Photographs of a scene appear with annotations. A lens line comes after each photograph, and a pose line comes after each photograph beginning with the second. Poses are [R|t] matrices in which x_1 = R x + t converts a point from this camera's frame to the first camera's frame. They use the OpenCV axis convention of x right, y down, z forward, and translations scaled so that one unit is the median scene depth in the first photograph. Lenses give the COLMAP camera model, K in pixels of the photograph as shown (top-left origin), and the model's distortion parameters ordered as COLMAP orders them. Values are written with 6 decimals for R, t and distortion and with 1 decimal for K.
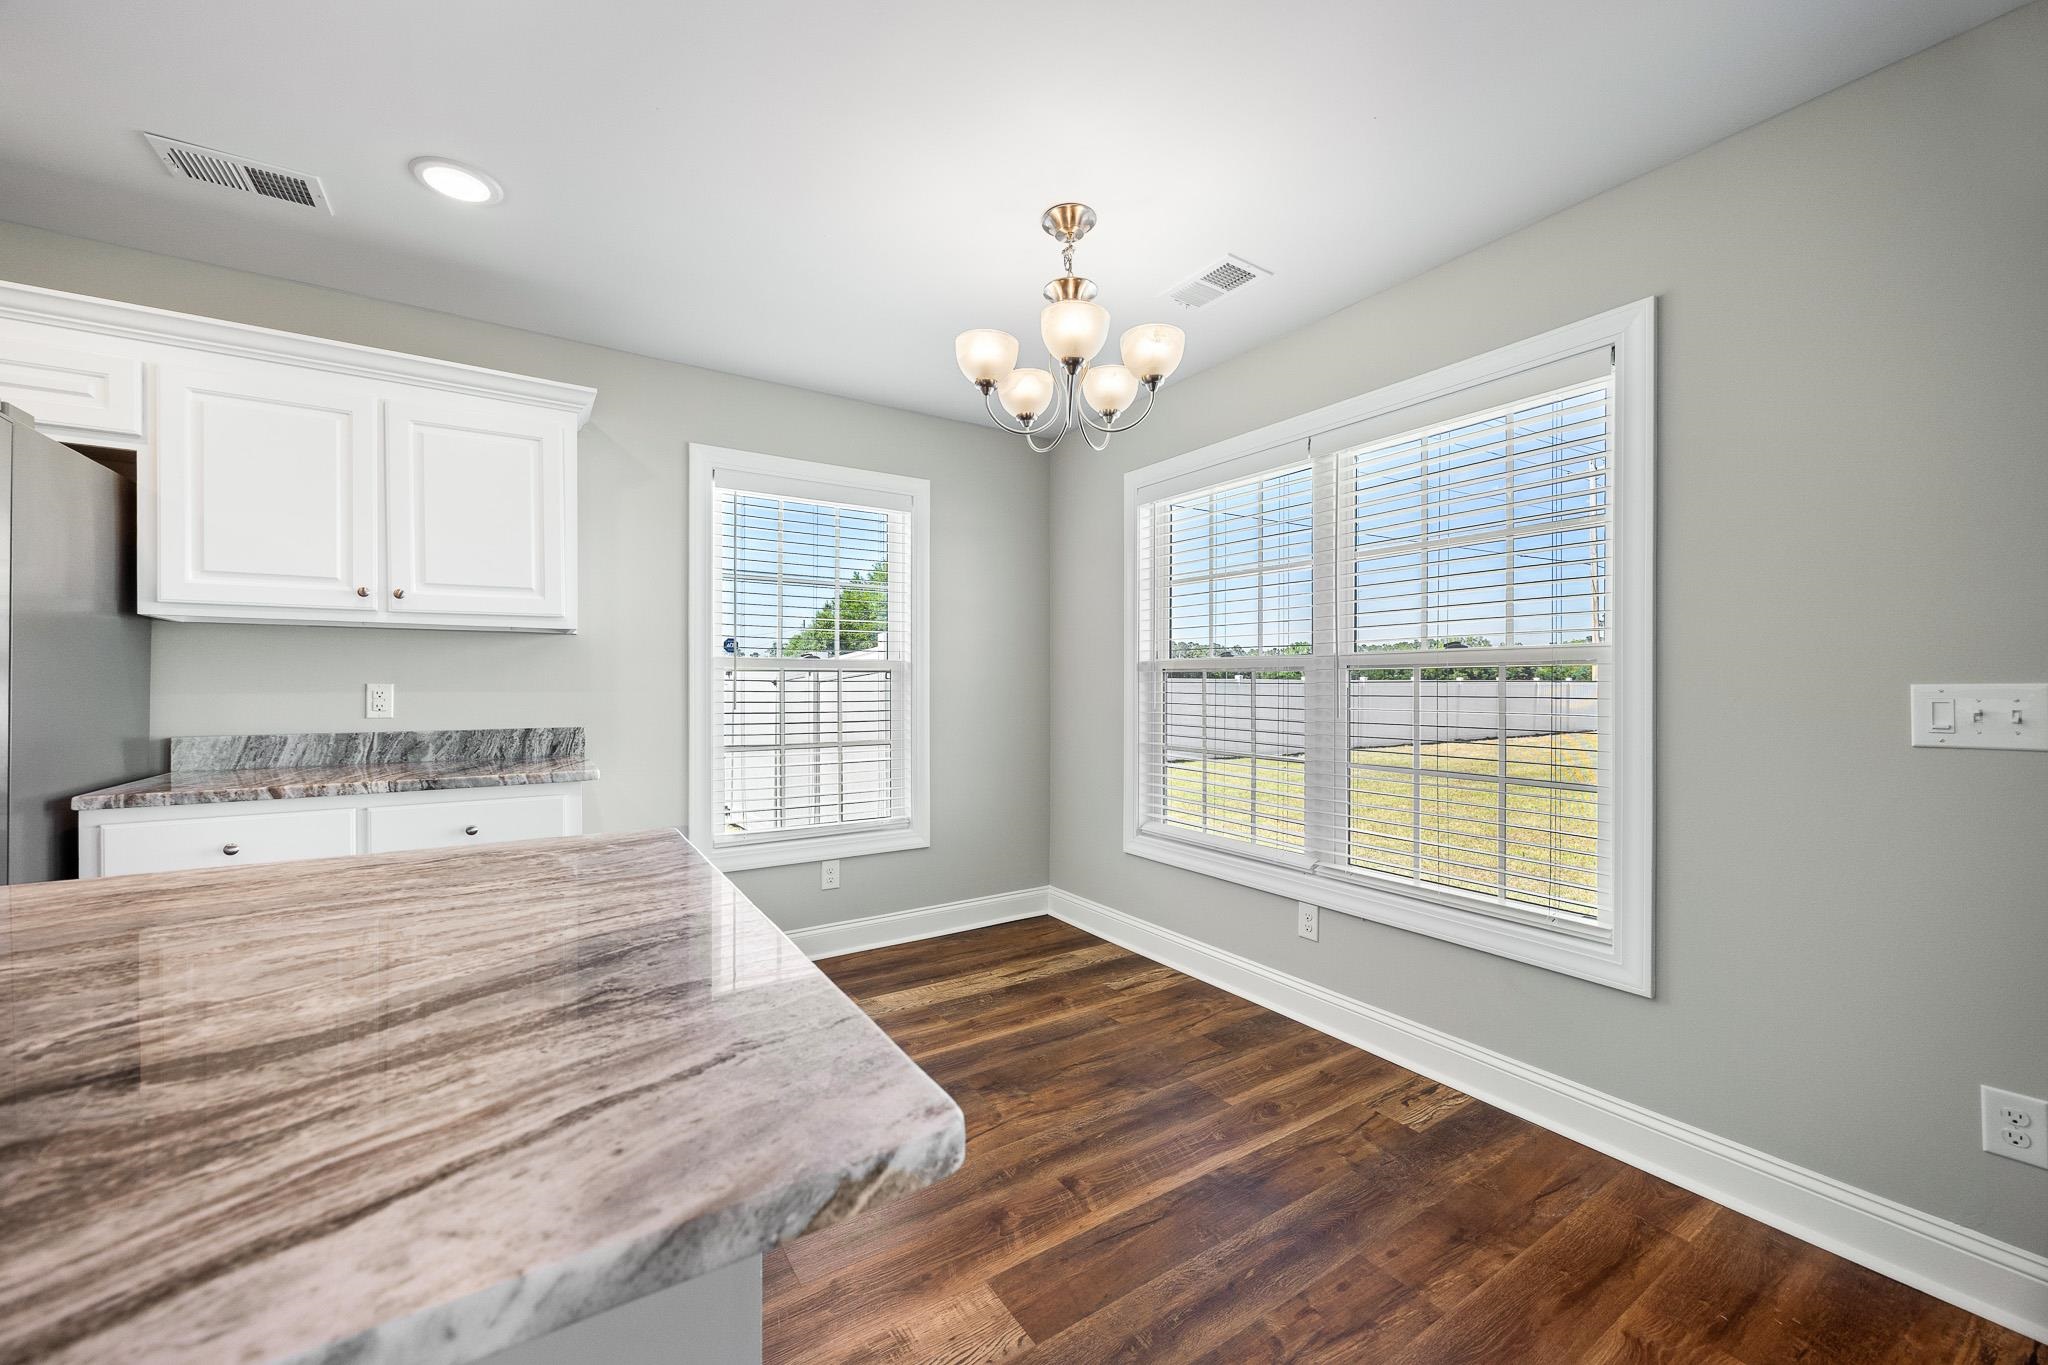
lens RADIAL K [[786.7, 0, 1022.4], [0, 786.7, 687.8], [0, 0, 1]] dist [-0.002216, 0.000000]
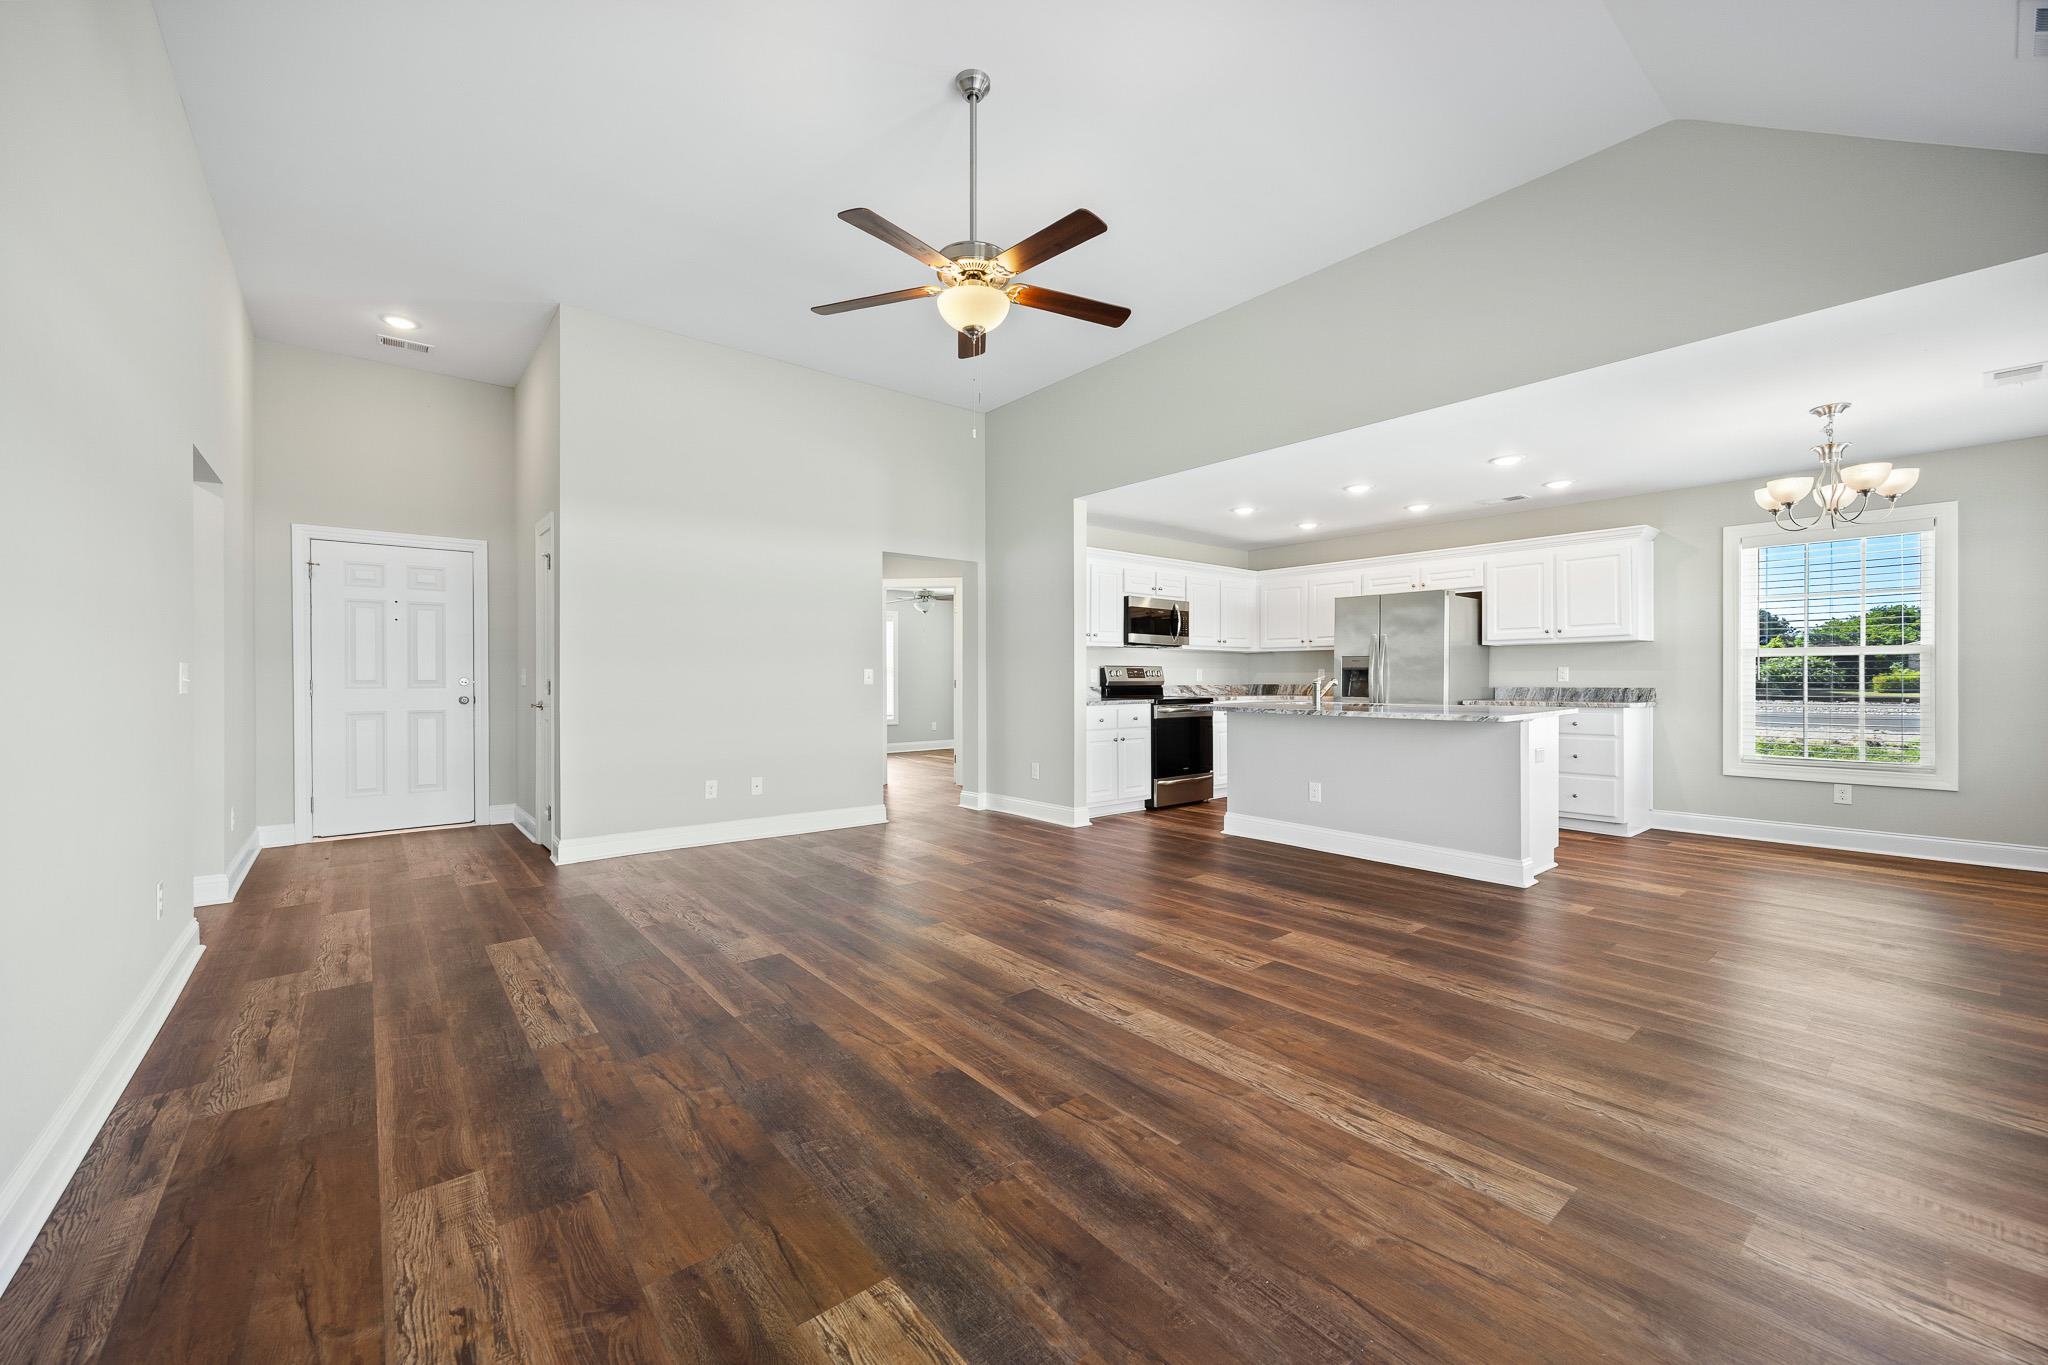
lens RADIAL K [[800.2, 0, 1024.0], [0, 800.2, 682.5], [0, 0, 1]] dist [0.002719, 0.000367]
pose [[0.110003, 0.002883, -0.993927, 1.686074], [0.000700, 0.999995, 0.002978, 0.039651], [0.993931, -0.001023, 0.110000, -1.059669]]
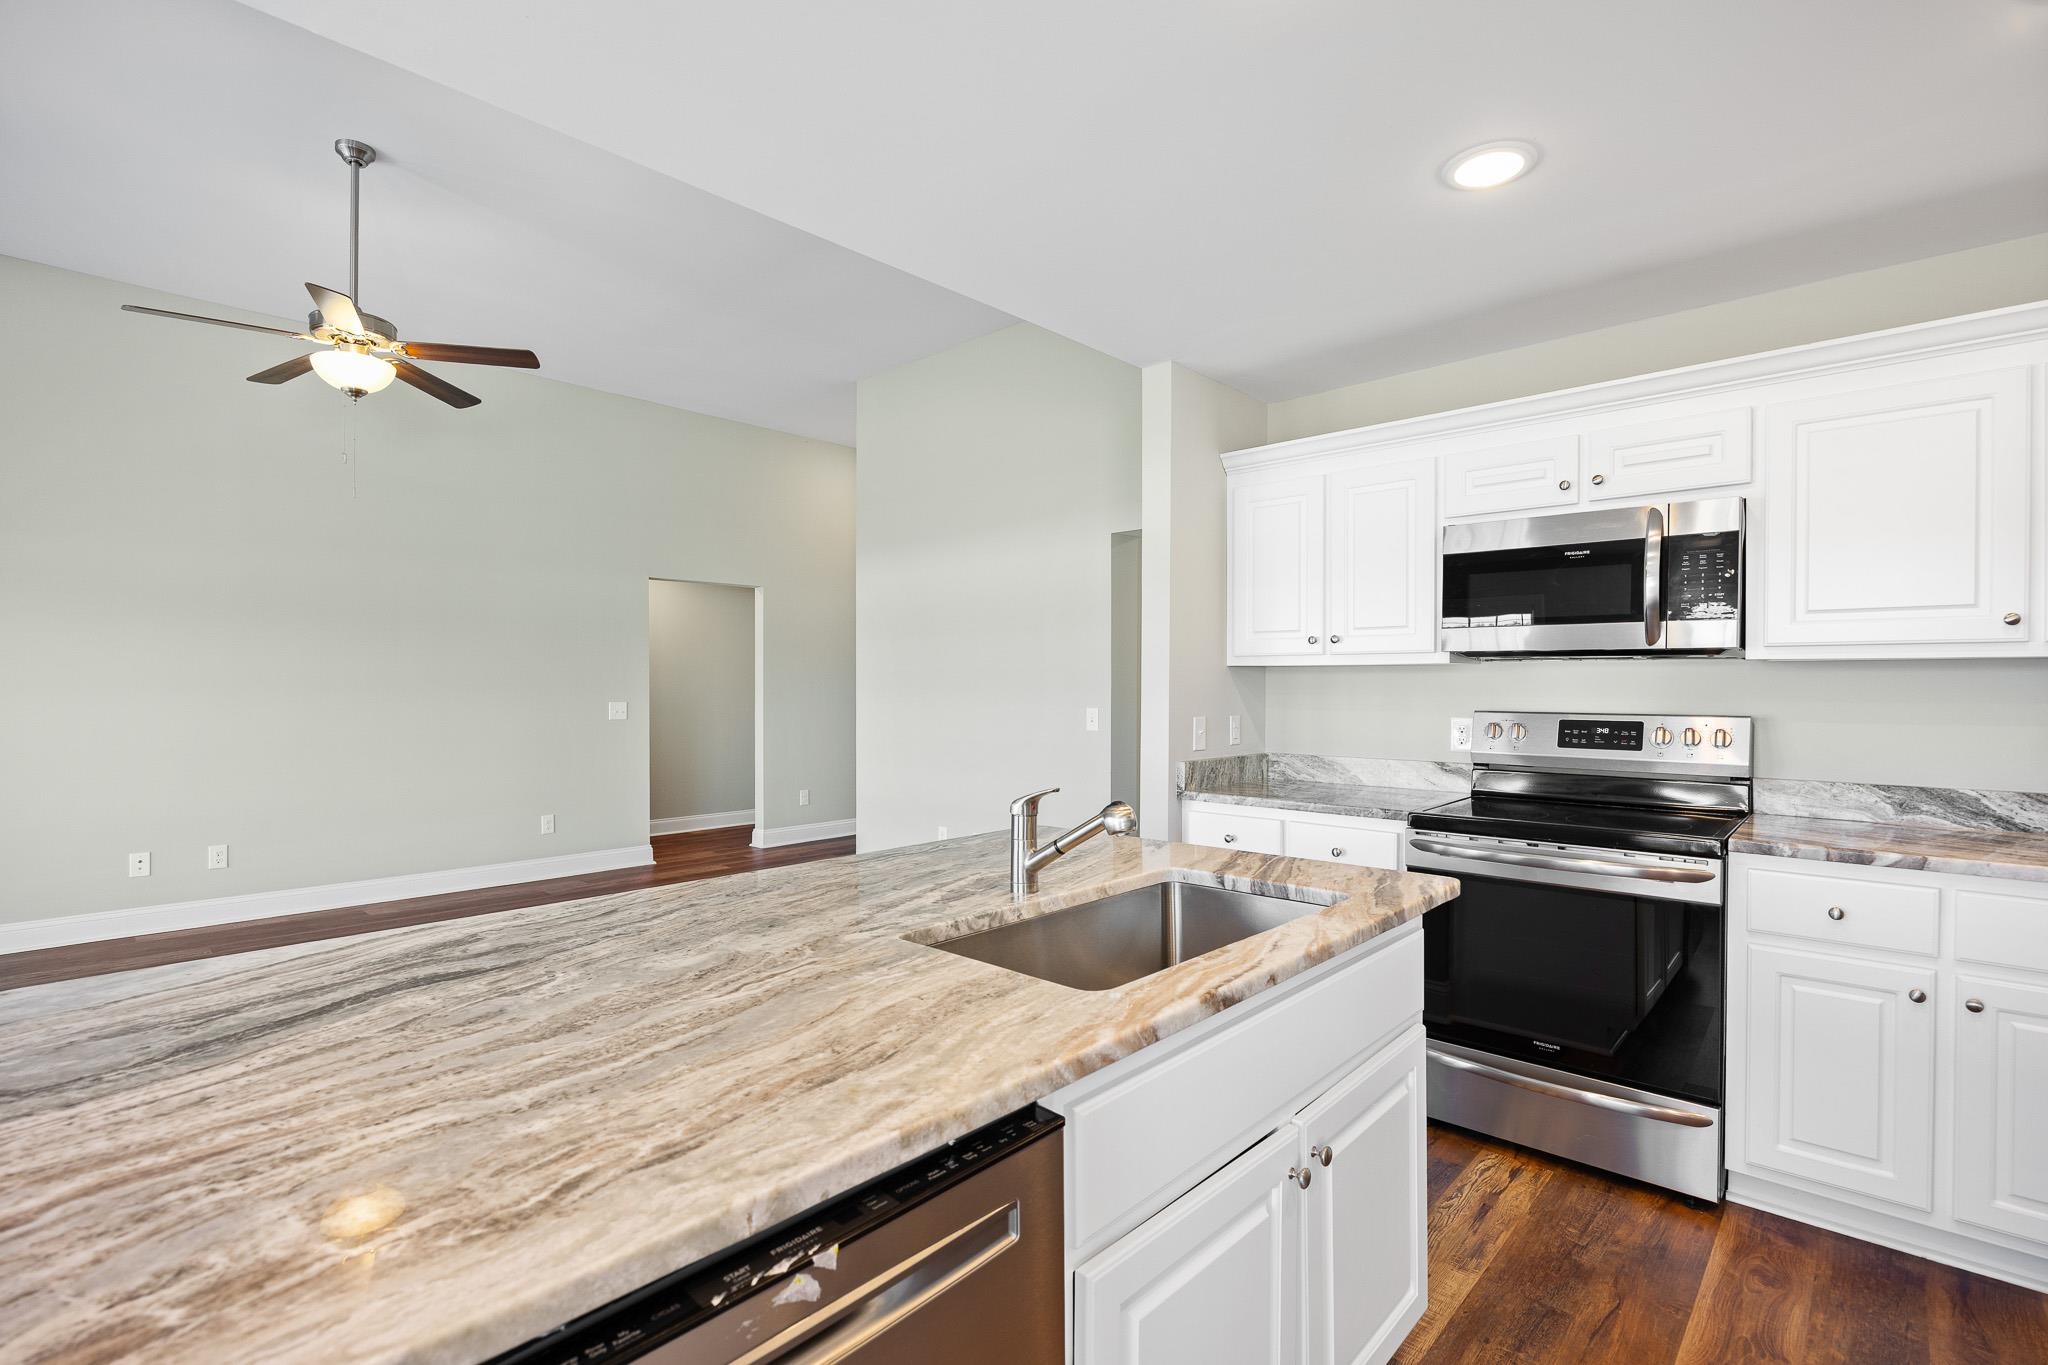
lens RADIAL K [[931.4, 0, 1022.2], [0, 931.4, 697.8], [0, 0, 1]] dist [-0.015451, -0.000238]
pose [[-0.971269, -0.000995, -0.237981, -0.472253], [-0.004544, 0.999886, 0.014367, -0.057221], [0.237940, 0.015036, -0.971164, 0.879682]]
